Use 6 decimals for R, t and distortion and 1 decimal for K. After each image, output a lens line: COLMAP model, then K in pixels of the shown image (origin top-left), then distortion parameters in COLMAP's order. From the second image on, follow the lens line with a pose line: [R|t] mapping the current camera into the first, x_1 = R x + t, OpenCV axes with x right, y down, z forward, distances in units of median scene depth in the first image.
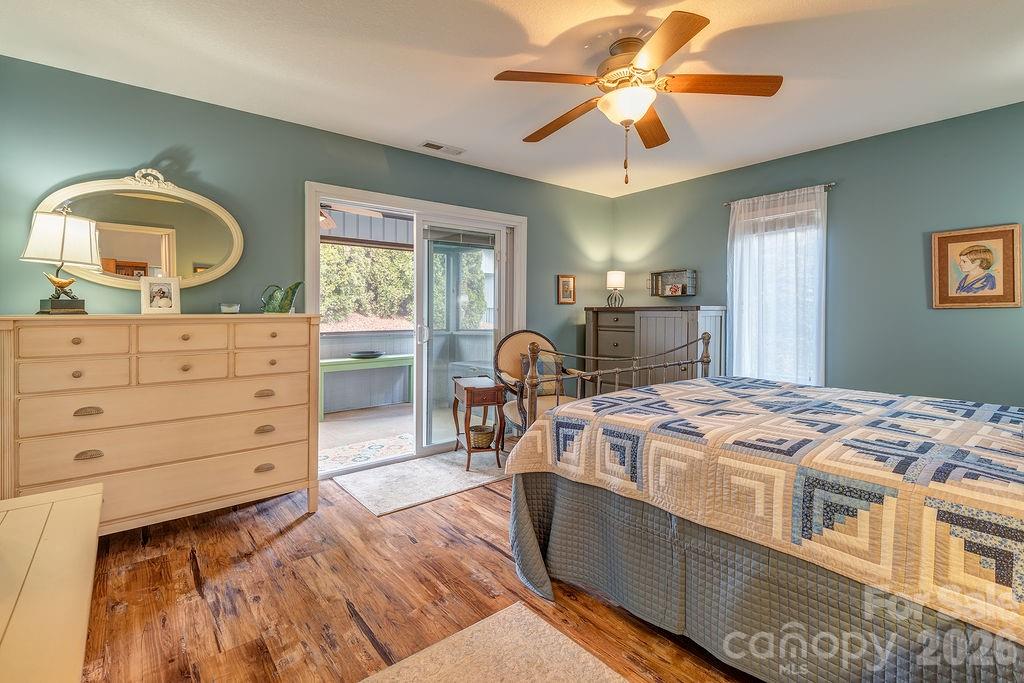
lens RADIAL K [[464.1, 0, 530.4], [0, 464.1, 313.7], [0, 0, 1]] dist [0.012535, -0.007579]
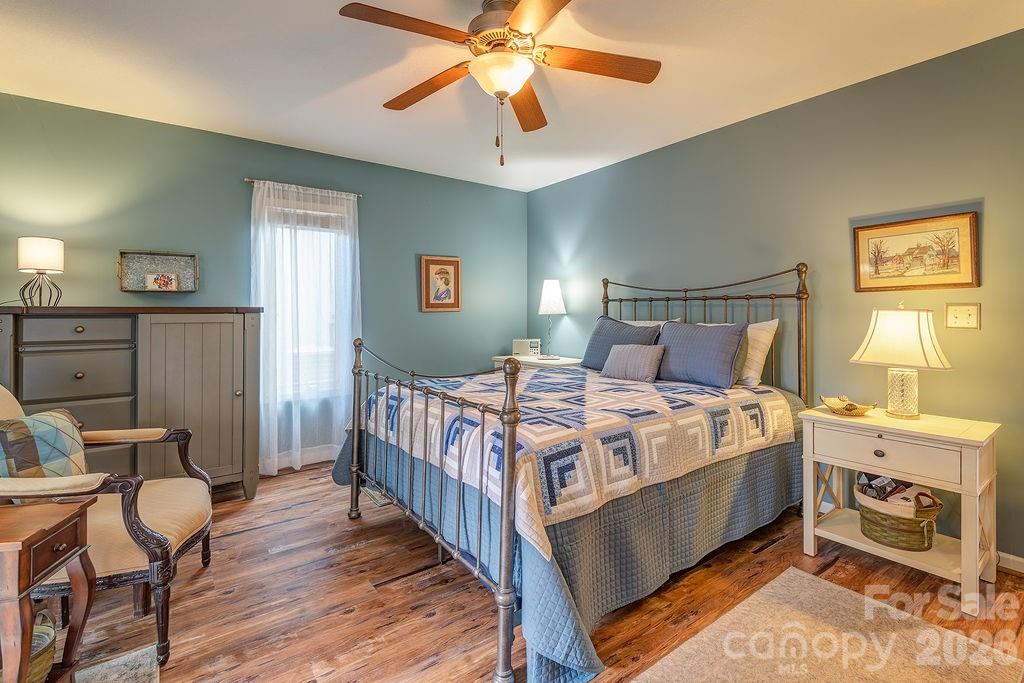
lens RADIAL K [[464.1, 0, 530.5], [0, 464.1, 313.1], [0, 0, 1]] dist [0.012535, -0.007579]
pose [[0.076905, 0.000815, 0.997038, -0.740635], [0.004821, 0.999988, -0.001189, -0.007606], [-0.997027, 0.004898, 0.076900, 0.995014]]
